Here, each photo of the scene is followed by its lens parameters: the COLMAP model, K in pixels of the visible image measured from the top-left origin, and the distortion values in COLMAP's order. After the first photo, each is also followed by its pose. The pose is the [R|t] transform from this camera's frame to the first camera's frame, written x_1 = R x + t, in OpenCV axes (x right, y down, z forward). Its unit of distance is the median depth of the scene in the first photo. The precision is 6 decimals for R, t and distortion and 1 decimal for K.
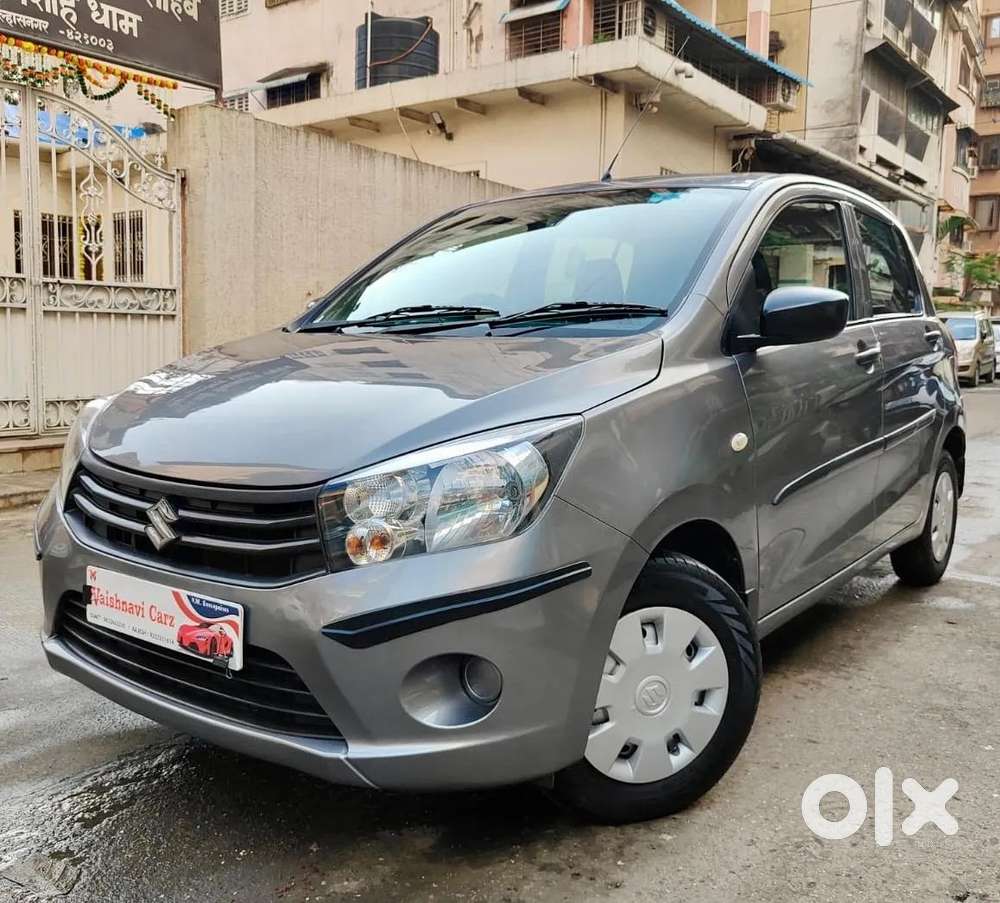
lens RADIAL K [[1010.0, 0, 500.0], [0, 1010.0, 451.5], [0, 0, 1]] dist [-0.076118, 0.022599]
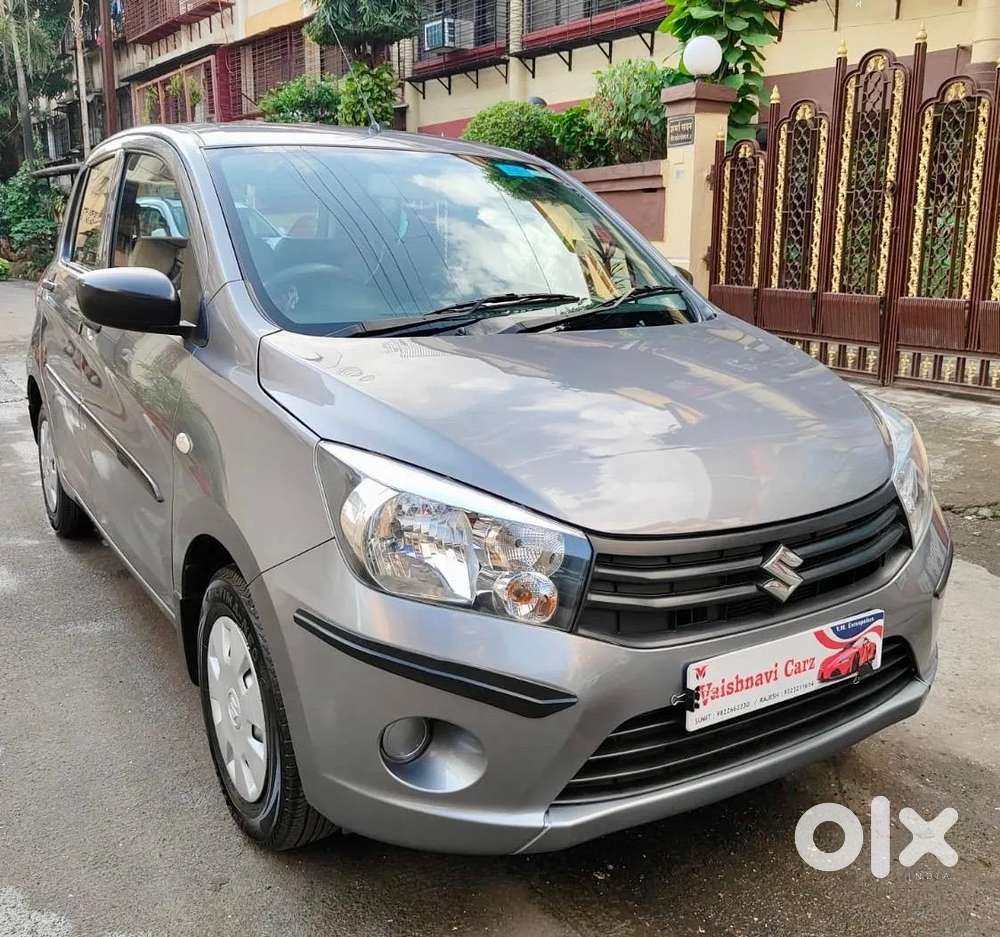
lens RADIAL K [[993.4, 0, 537.7], [0, 993.4, 469.3], [0, 0, 1]] dist [-0.009637, 0.001138]
pose [[0.345221, -0.215889, 0.913353, -0.993843], [0.098252, 0.976149, 0.193595, -0.175843], [-0.933364, 0.022906, 0.358199, 0.720166]]
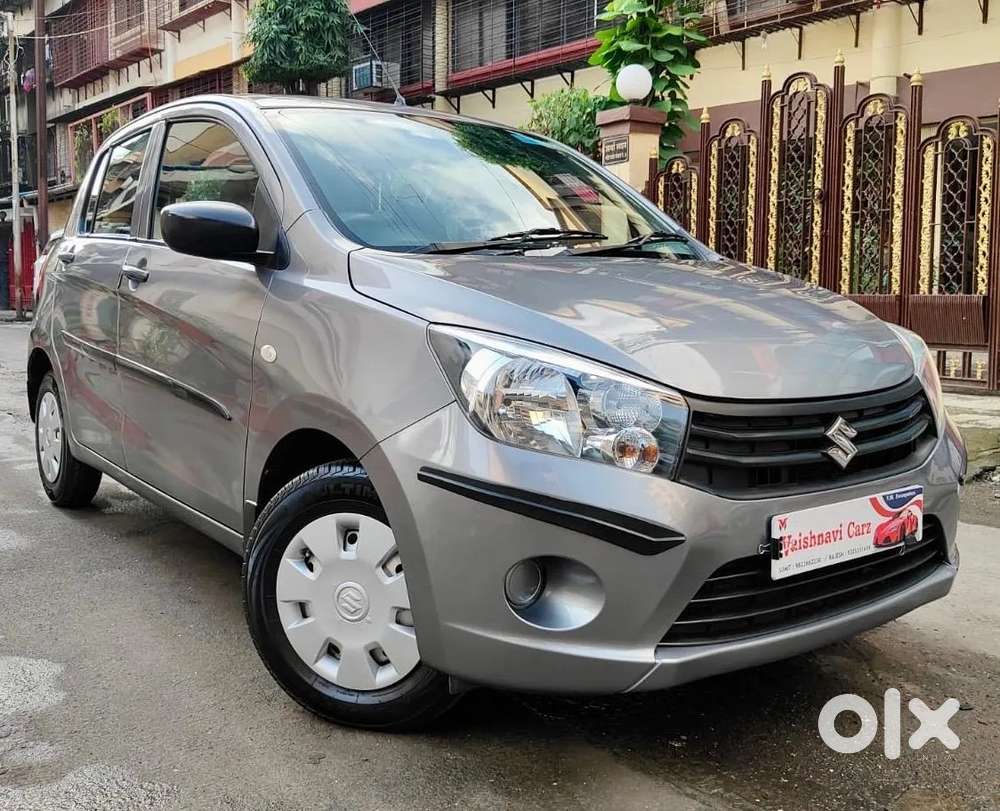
lens RADIAL K [[992.5, 0, 499.1], [0, 992.5, 382.6], [0, 0, 1]] dist [-0.012052, -0.024447]
pose [[0.292491, -0.104684, 0.950521, -1.128930], [0.105785, 0.991431, 0.076637, -0.081555], [-0.950399, 0.078136, 0.301059, 0.834496]]
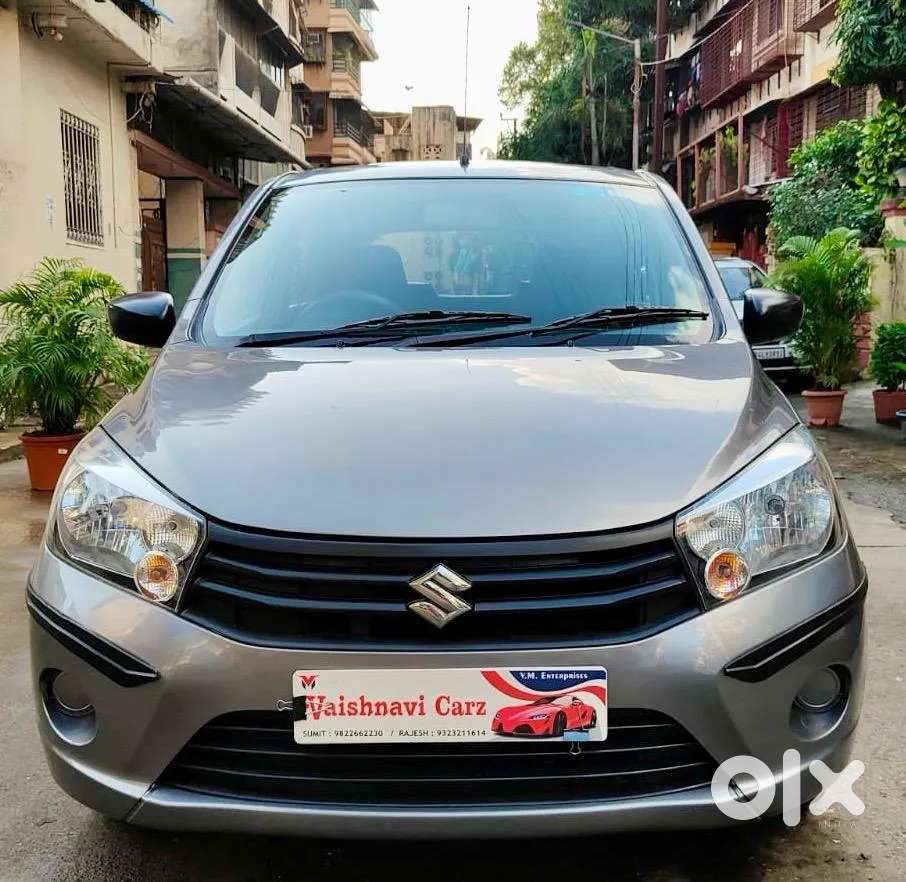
lens RADIAL K [[1124.1, 0, 532.5], [0, 1124.1, 481.3], [0, 0, 1]] dist [0.038503, -0.070208]
pose [[0.791108, -0.103691, 0.602823, -0.670344], [0.080539, 0.994605, 0.065386, -0.060352], [-0.606351, -0.003177, 0.795191, 0.184949]]
